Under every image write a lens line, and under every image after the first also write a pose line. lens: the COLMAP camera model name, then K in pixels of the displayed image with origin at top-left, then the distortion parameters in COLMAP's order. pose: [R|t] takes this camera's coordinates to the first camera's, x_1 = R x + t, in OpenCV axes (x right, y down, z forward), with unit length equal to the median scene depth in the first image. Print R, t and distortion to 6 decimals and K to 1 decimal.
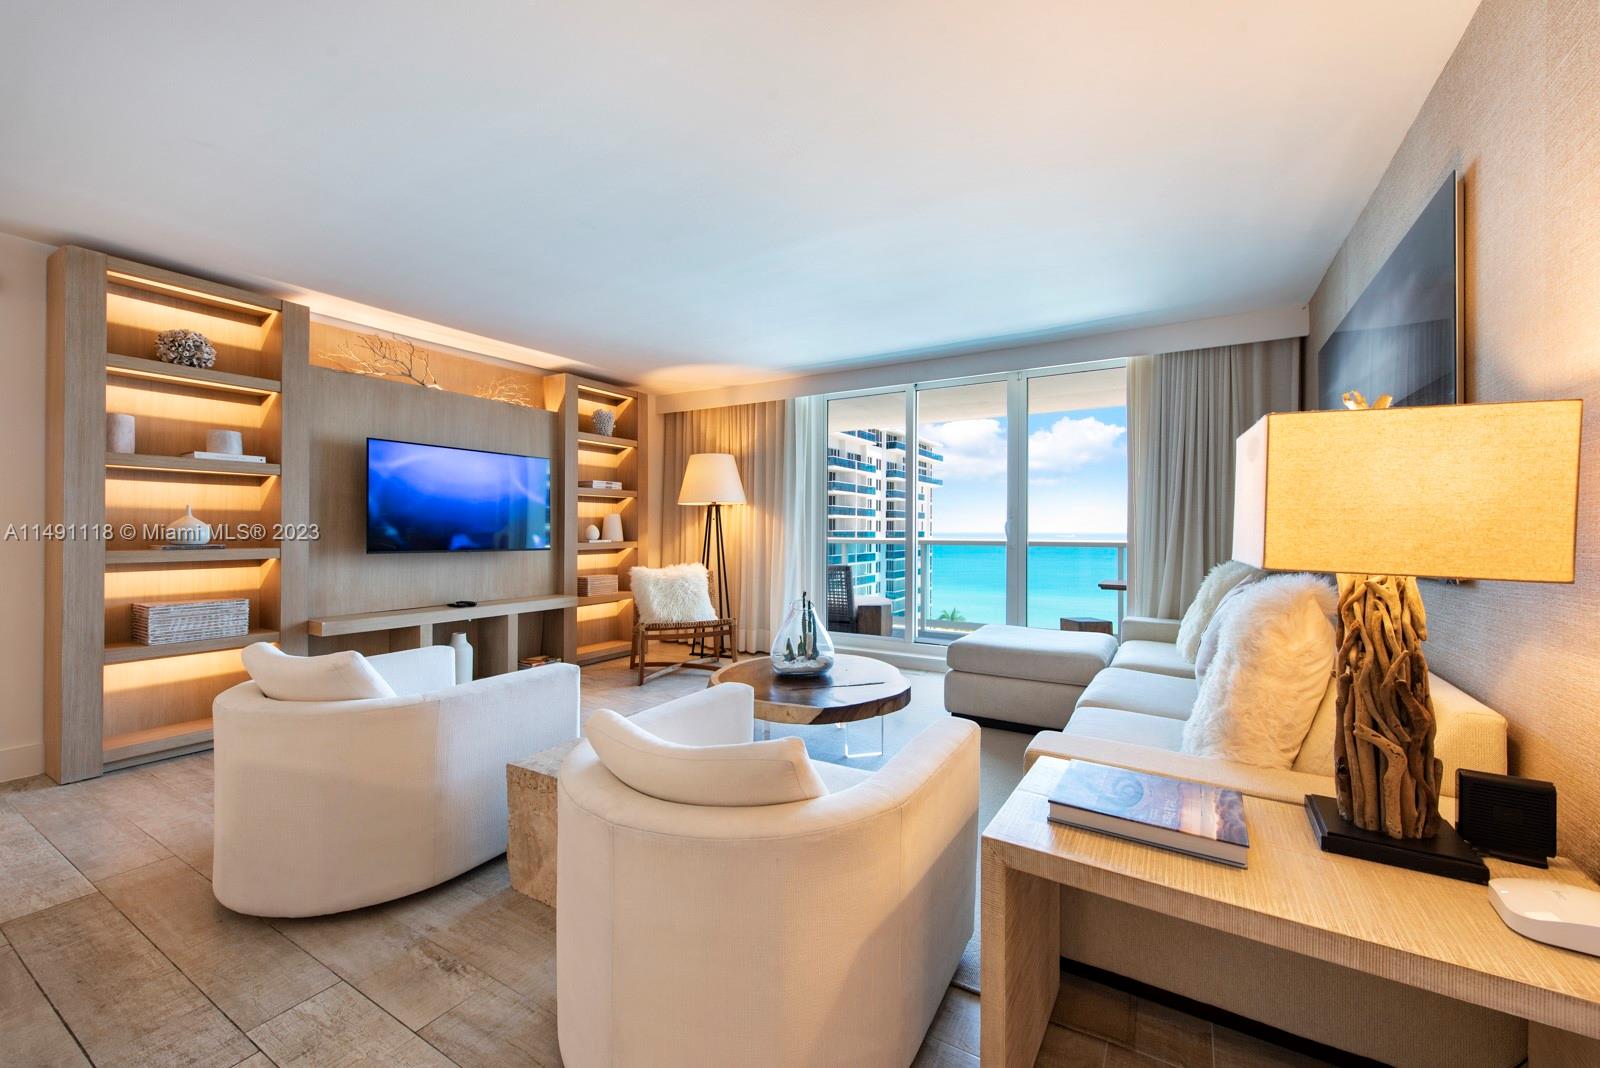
lens RADIAL K [[640.9, 0, 799.3], [0, 640.9, 530.5], [0, 0, 1]] dist [-0.000955, -0.000019]
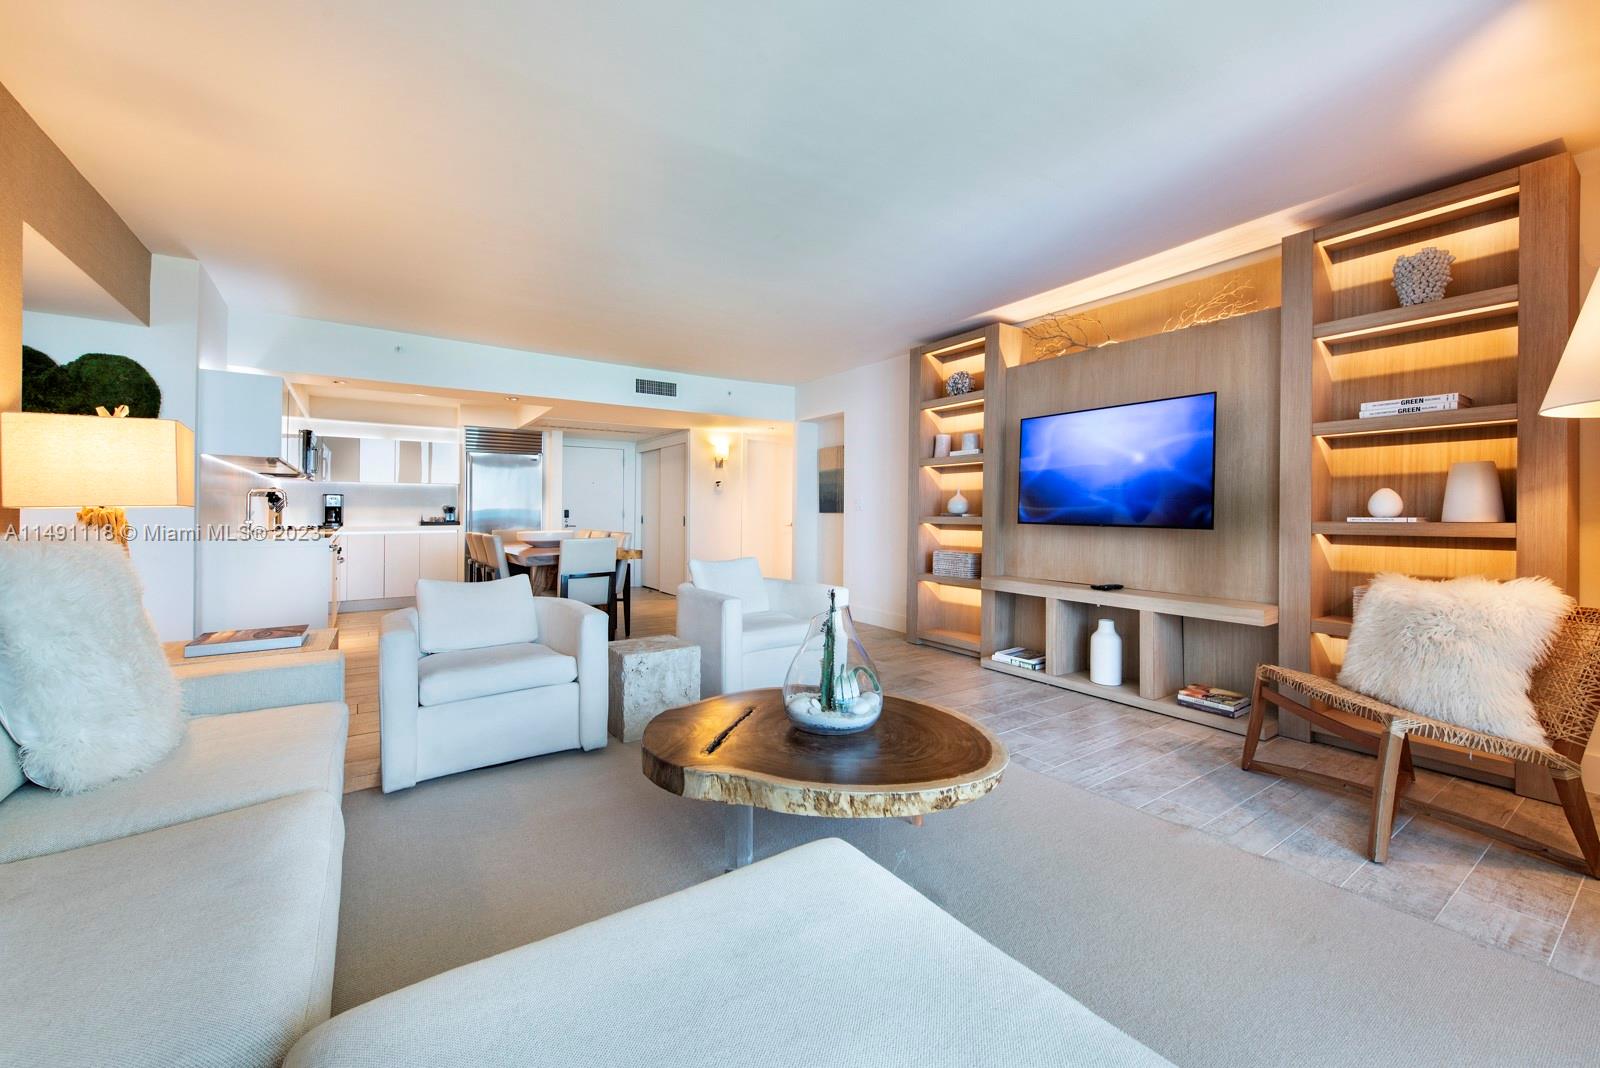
lens RADIAL K [[640.9, 0, 798.9], [0, 640.9, 518.8], [0, 0, 1]] dist [-0.000955, -0.000019]
pose [[-0.420418, 0.000841, -0.907330, 0.542652], [-0.009109, 0.999945, 0.005147, 0.028324], [0.907285, 0.010429, -0.420388, 1.228009]]
